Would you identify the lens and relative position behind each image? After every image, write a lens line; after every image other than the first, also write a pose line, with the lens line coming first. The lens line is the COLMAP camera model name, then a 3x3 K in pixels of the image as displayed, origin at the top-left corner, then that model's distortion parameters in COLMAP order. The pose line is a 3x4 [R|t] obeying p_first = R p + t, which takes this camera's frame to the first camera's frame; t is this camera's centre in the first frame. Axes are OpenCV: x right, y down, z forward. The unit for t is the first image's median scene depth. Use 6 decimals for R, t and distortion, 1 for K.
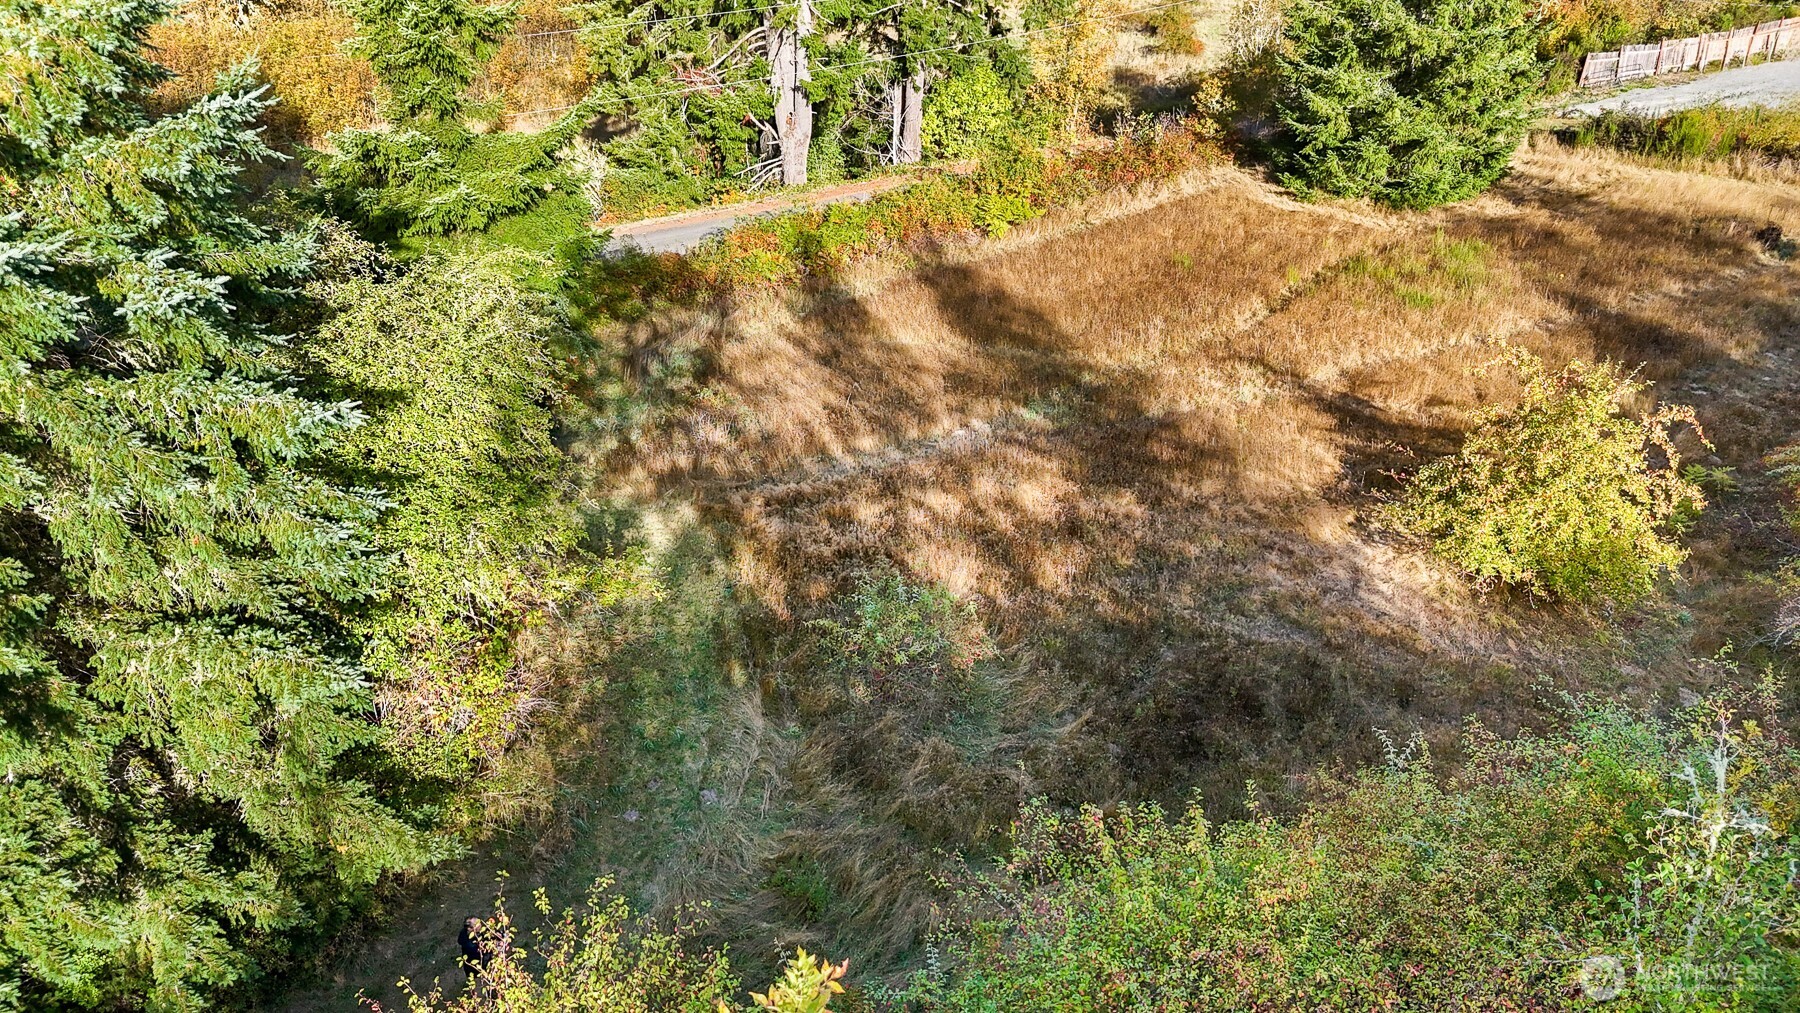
lens RADIAL K [[1314.7, 0, 892.2], [0, 1314.7, 503.8], [0, 0, 1]] dist [0.048536, -0.038572]
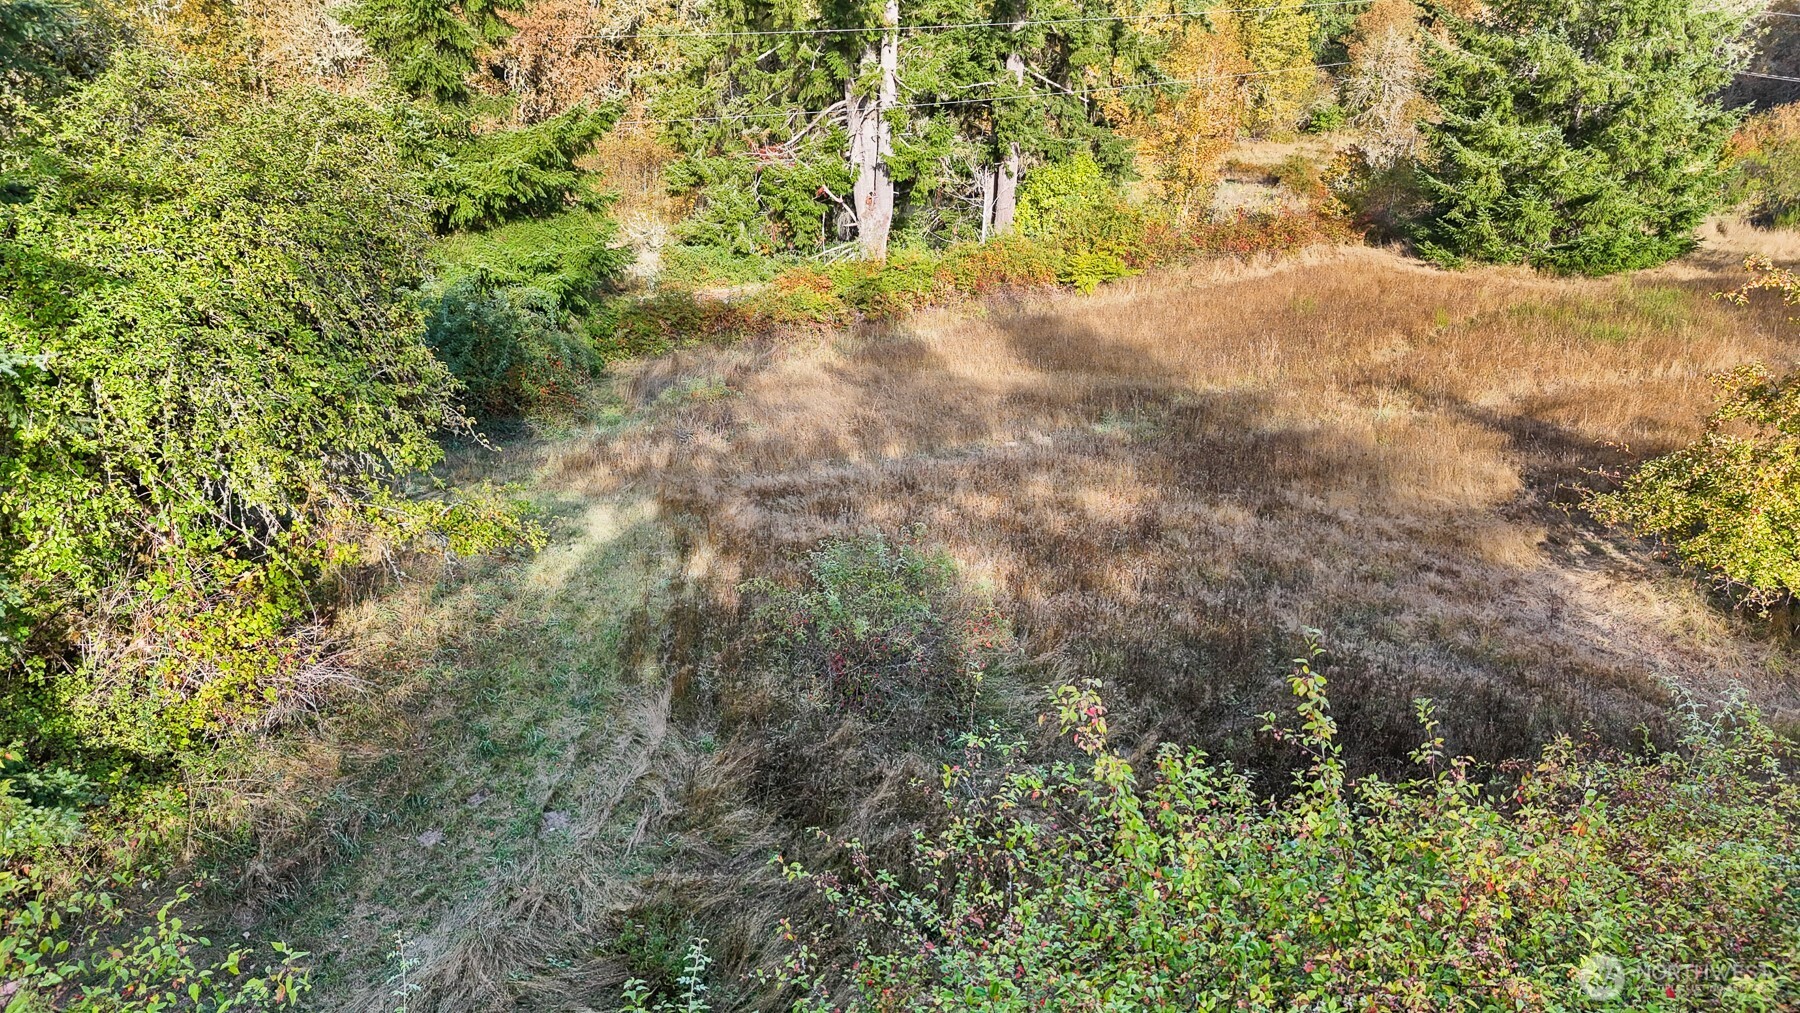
lens RADIAL K [[1314.7, 0, 896.7], [0, 1314.7, 507.1], [0, 0, 1]] dist [0.048536, -0.038572]
pose [[0.995538, 0.033707, -0.088134, 0.049545], [-0.046616, 0.987769, -0.148792, 0.095988], [0.082040, 0.152237, 0.984933, 0.209470]]
